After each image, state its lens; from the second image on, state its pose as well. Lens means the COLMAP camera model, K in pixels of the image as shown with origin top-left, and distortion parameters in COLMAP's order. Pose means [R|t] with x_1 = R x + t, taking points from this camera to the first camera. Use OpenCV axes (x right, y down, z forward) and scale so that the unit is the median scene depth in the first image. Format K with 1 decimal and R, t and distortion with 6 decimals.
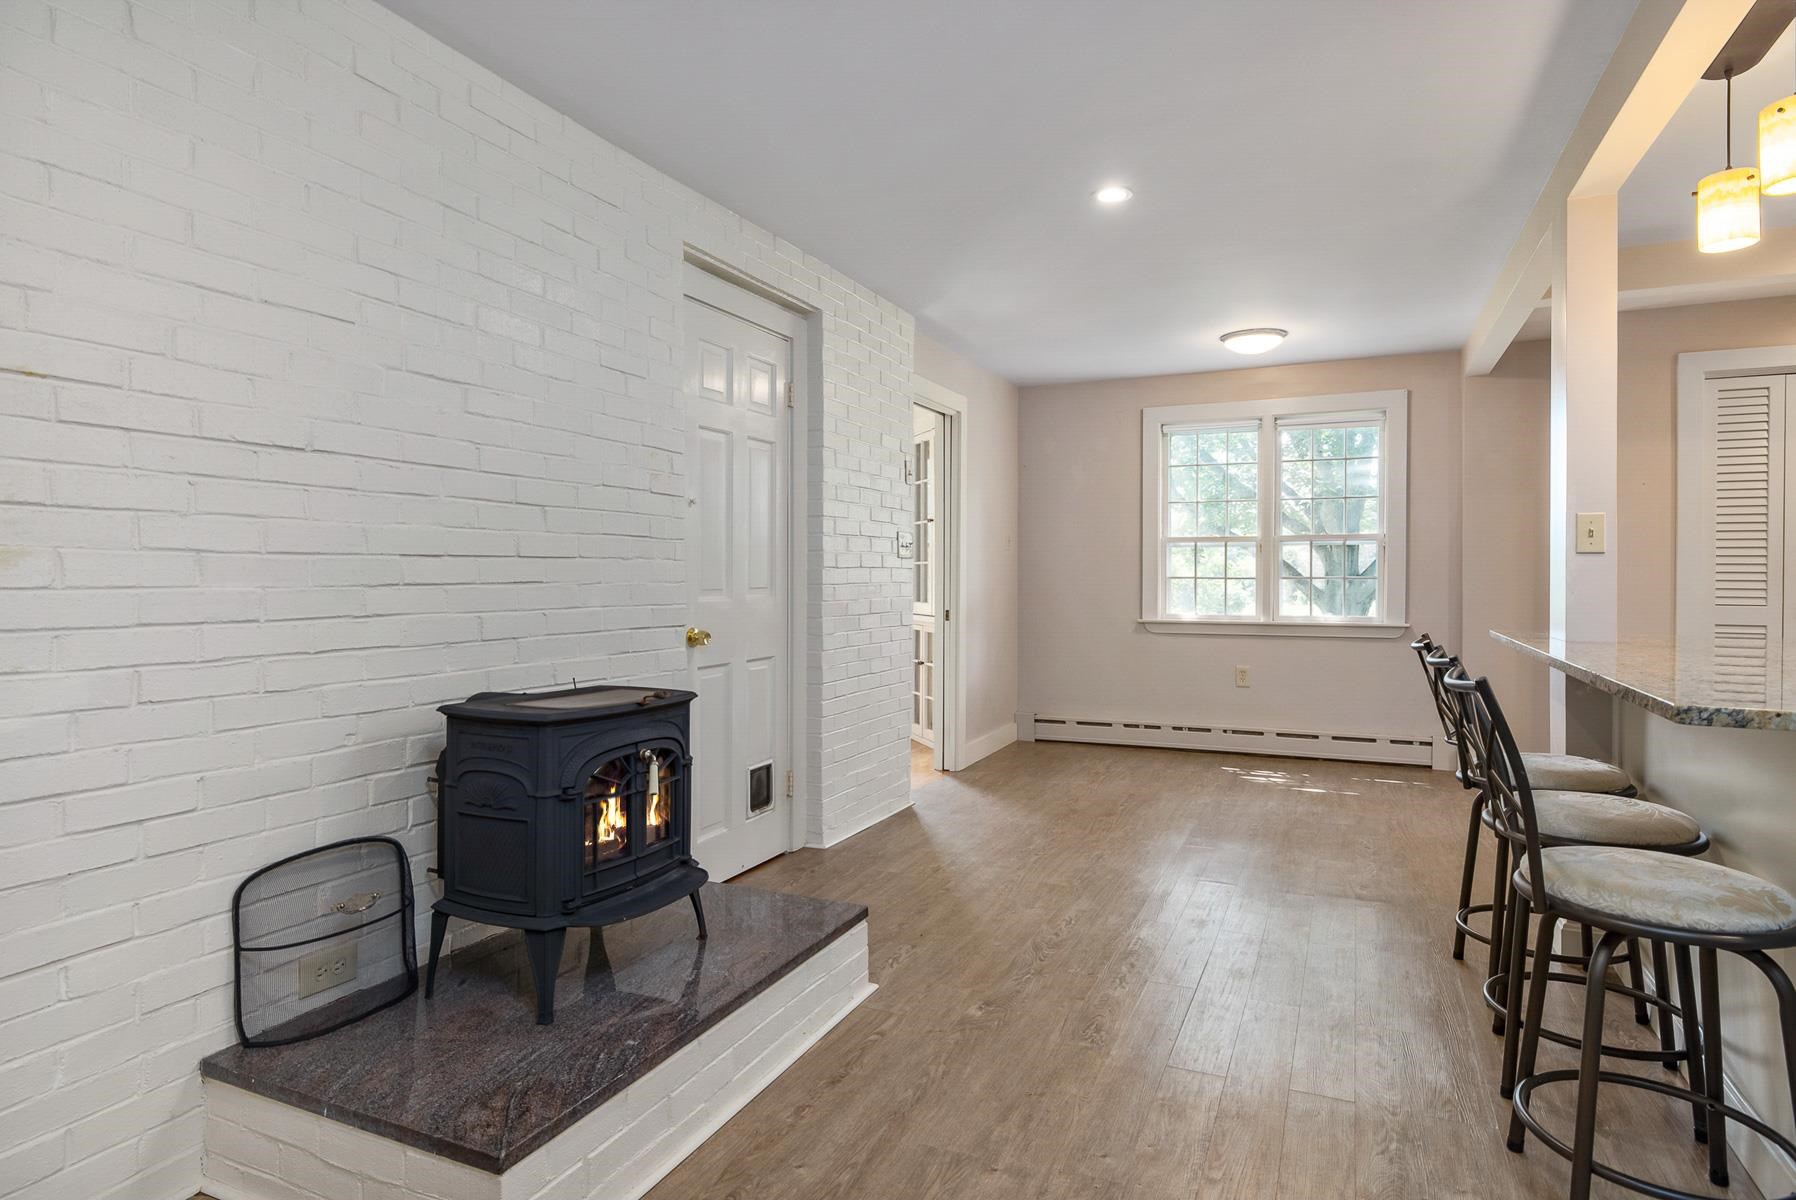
lens RADIAL K [[984.5, 0, 901.6], [0, 984.5, 594.8], [0, 0, 1]] dist [-0.001346, 0.001824]
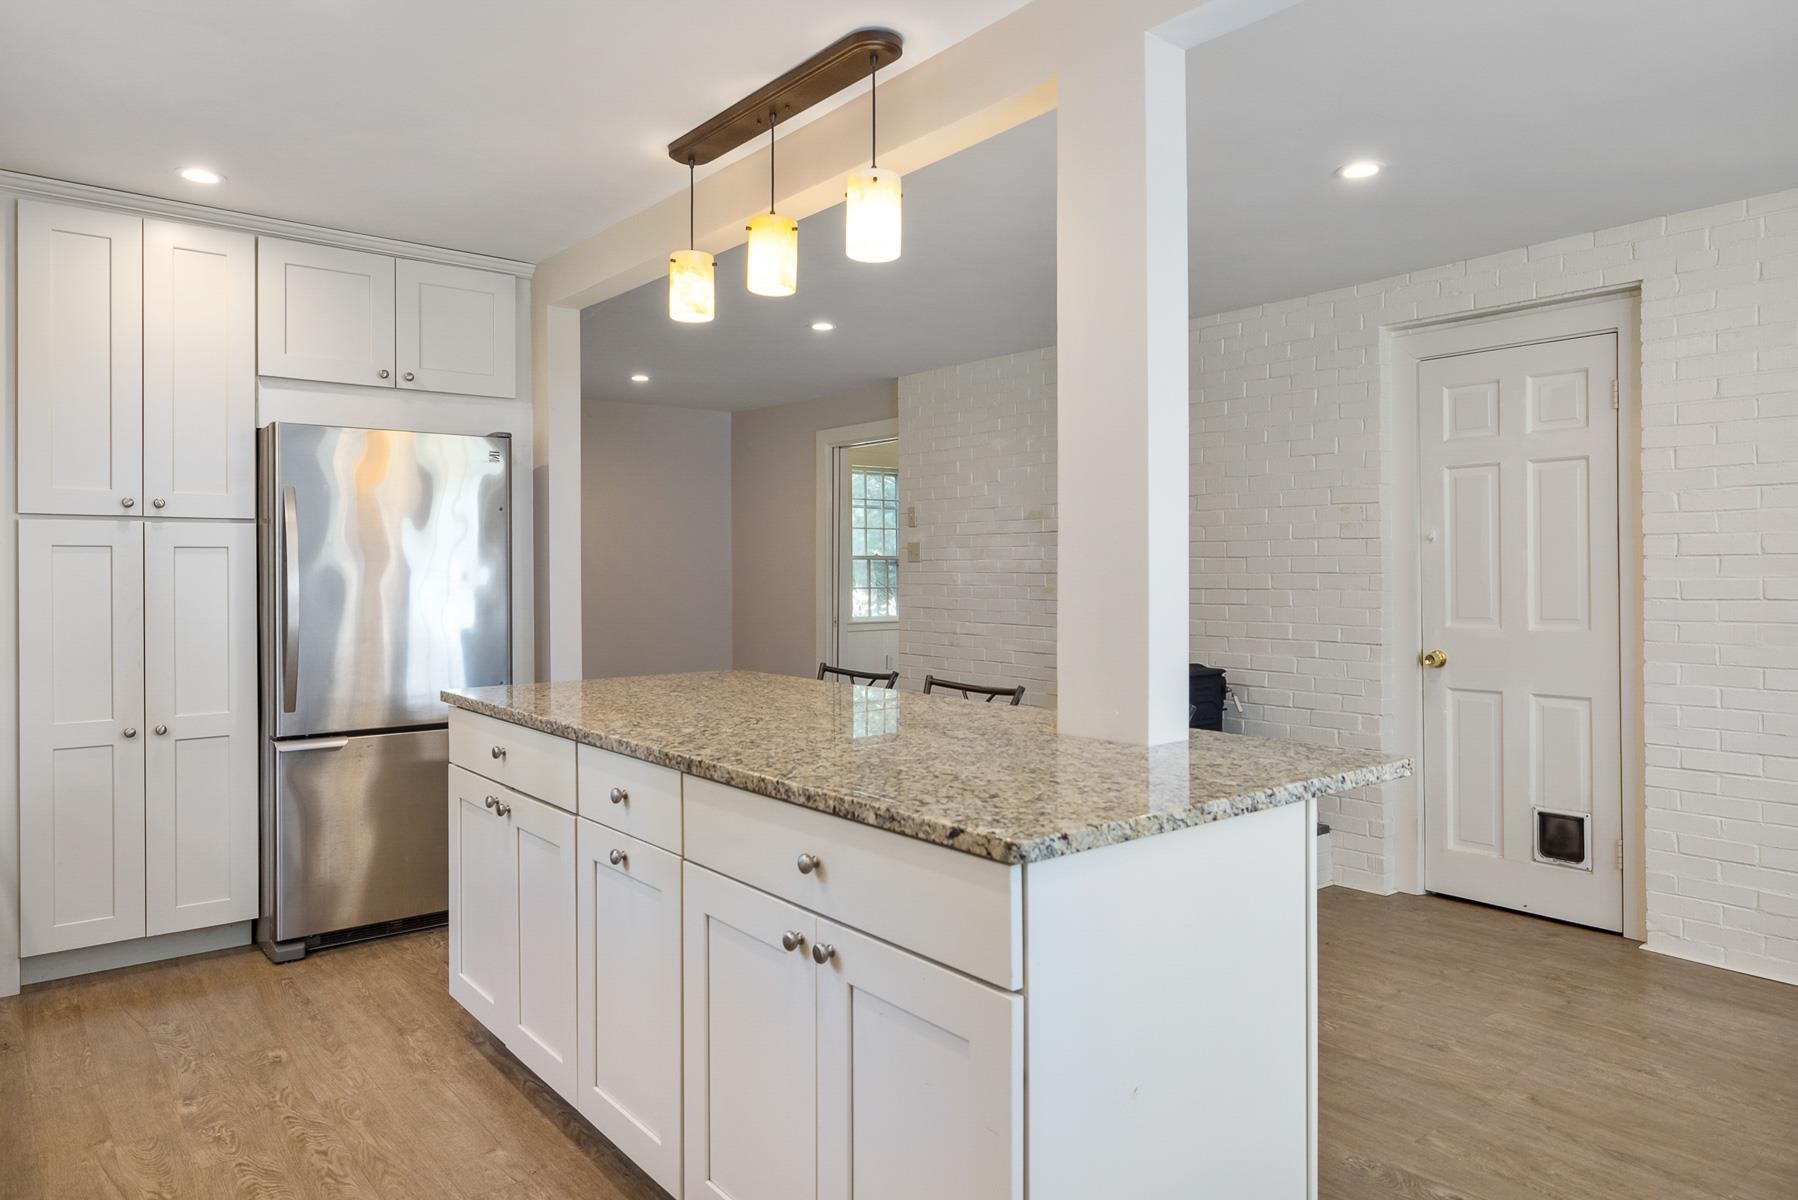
lens RADIAL K [[1190.5, 0, 864.4], [0, 1190.5, 571.0], [0, 0, 1]] dist [0.052477, -0.000972]
pose [[-0.474933, 0.004002, -0.880013, 1.675102], [-0.013134, 0.999846, 0.011636, -0.082046], [0.879924, 0.017085, -0.474808, 1.387676]]
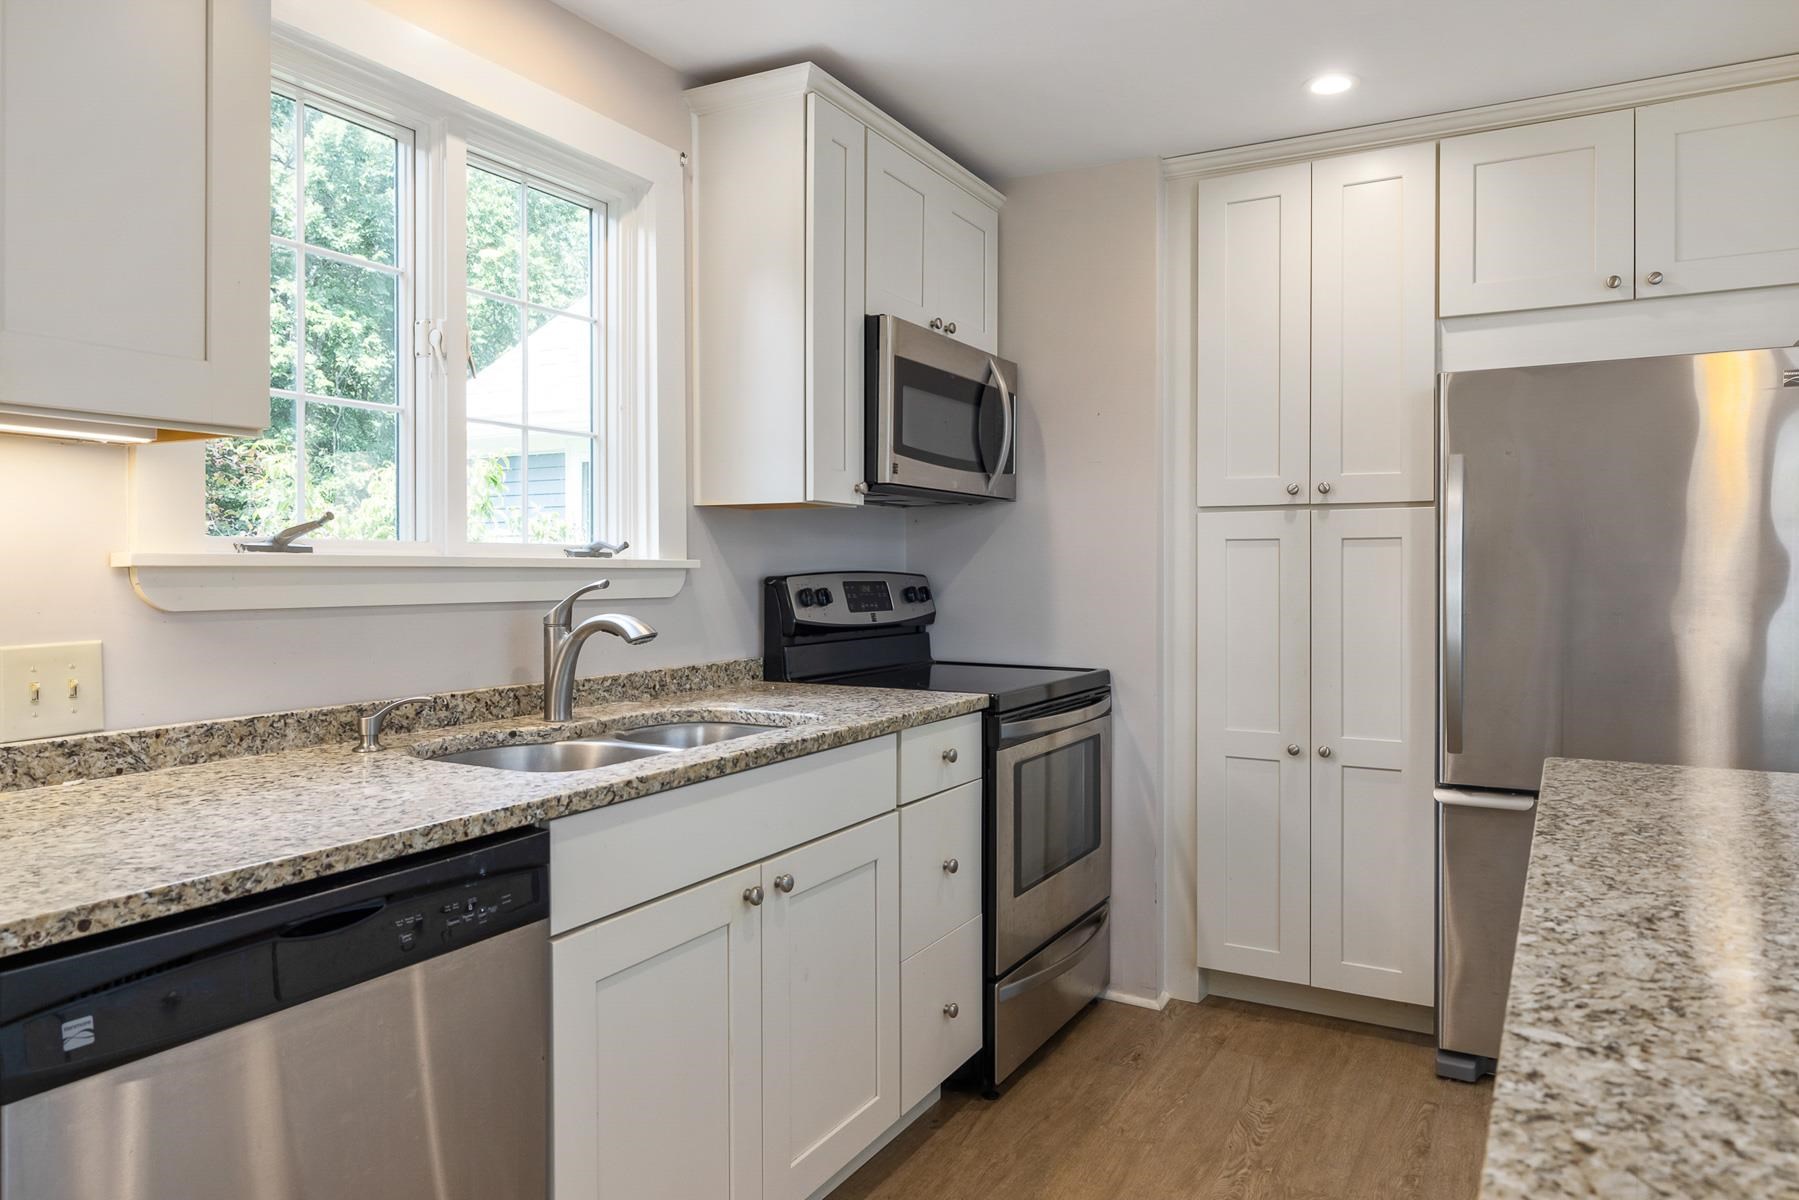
lens RADIAL K [[1166.1, 0, 901.3], [0, 1166.1, 575.1], [0, 0, 1]] dist [0.002580, -0.001848]
pose [[-0.996569, 0.001439, 0.082752, 1.121881], [0.003133, 0.999788, 0.020342, -0.071178], [-0.082705, 0.020531, -0.996363, 1.185439]]
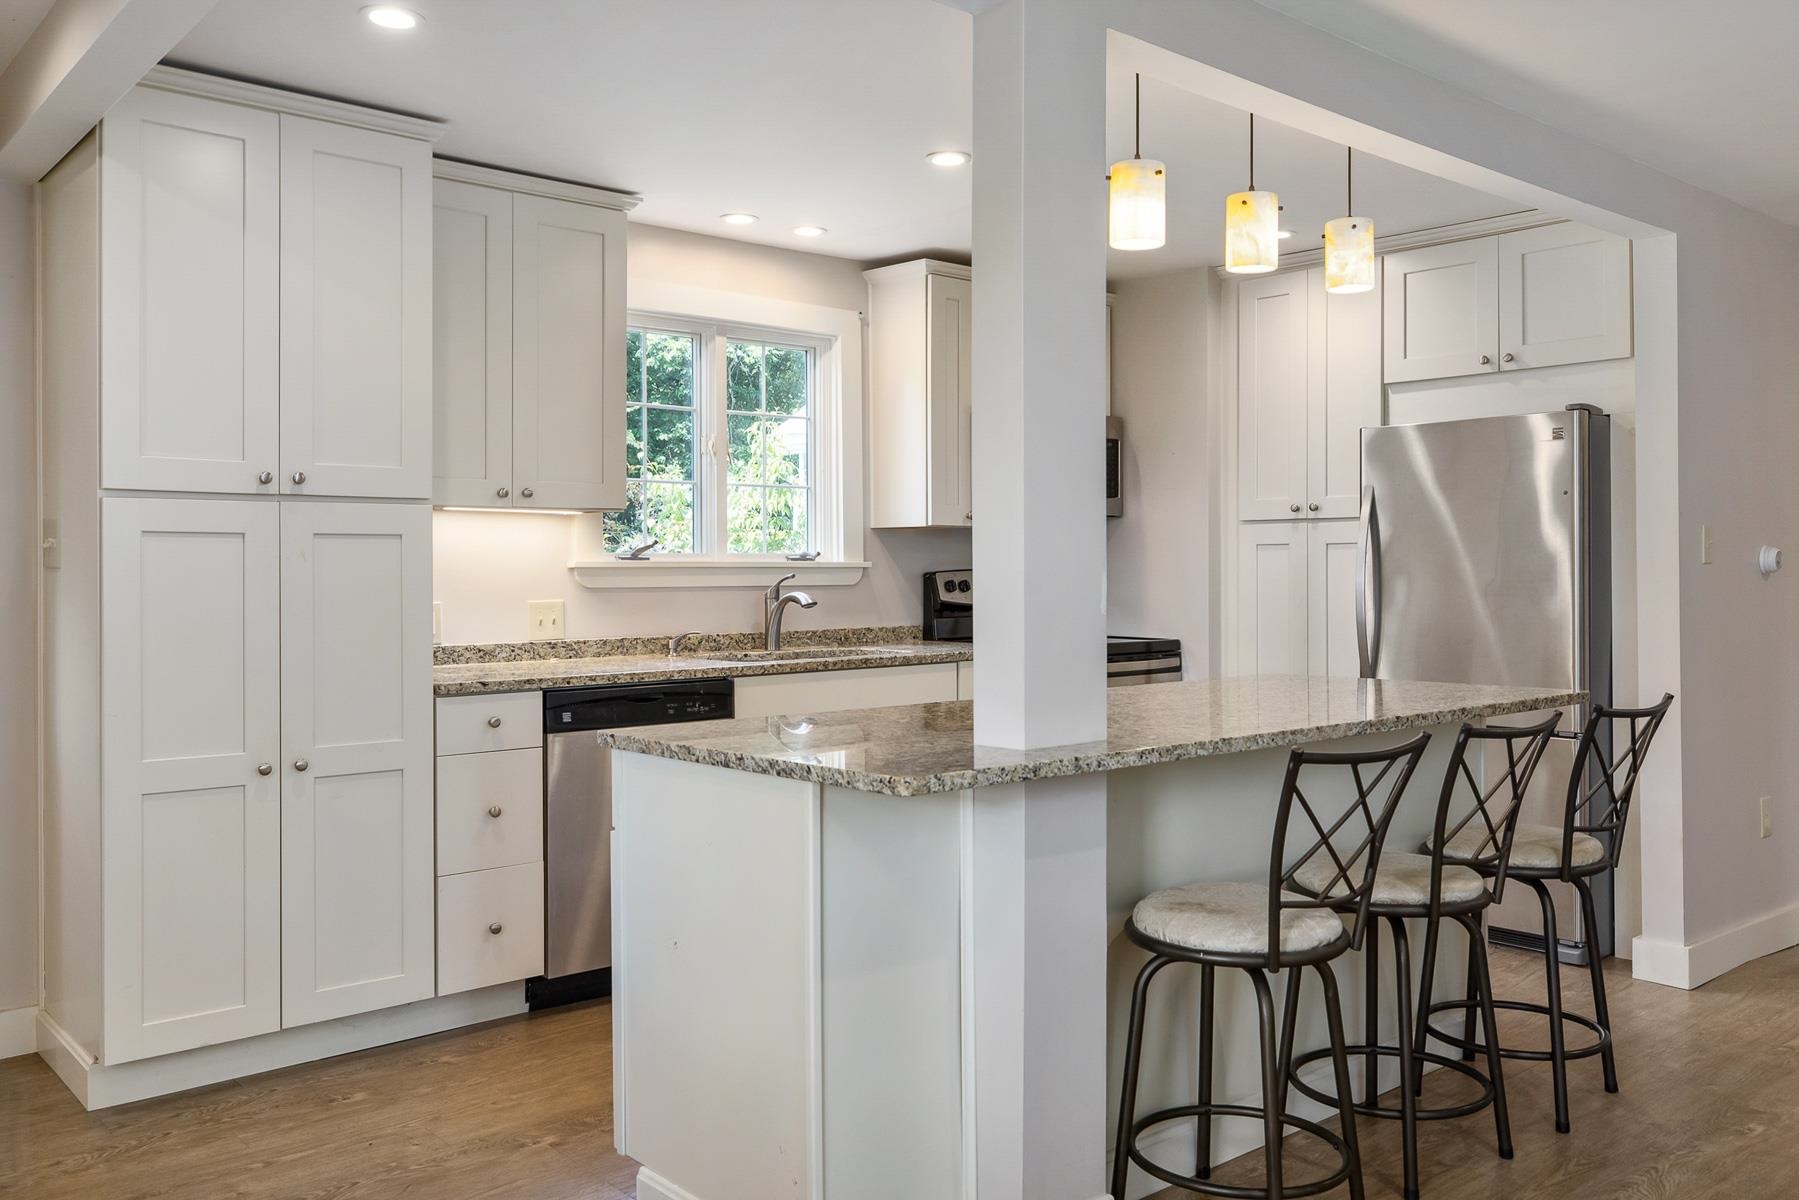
lens RADIAL K [[1456.6, 0, 902.4], [0, 1456.6, 570.5], [0, 0, 1]] dist [0.001956, -0.000854]
pose [[-0.912636, 0.004345, 0.408749, 0.459238], [0.011724, 0.999810, 0.015551, -0.084479], [-0.408604, 0.018984, -0.912514, 2.102015]]
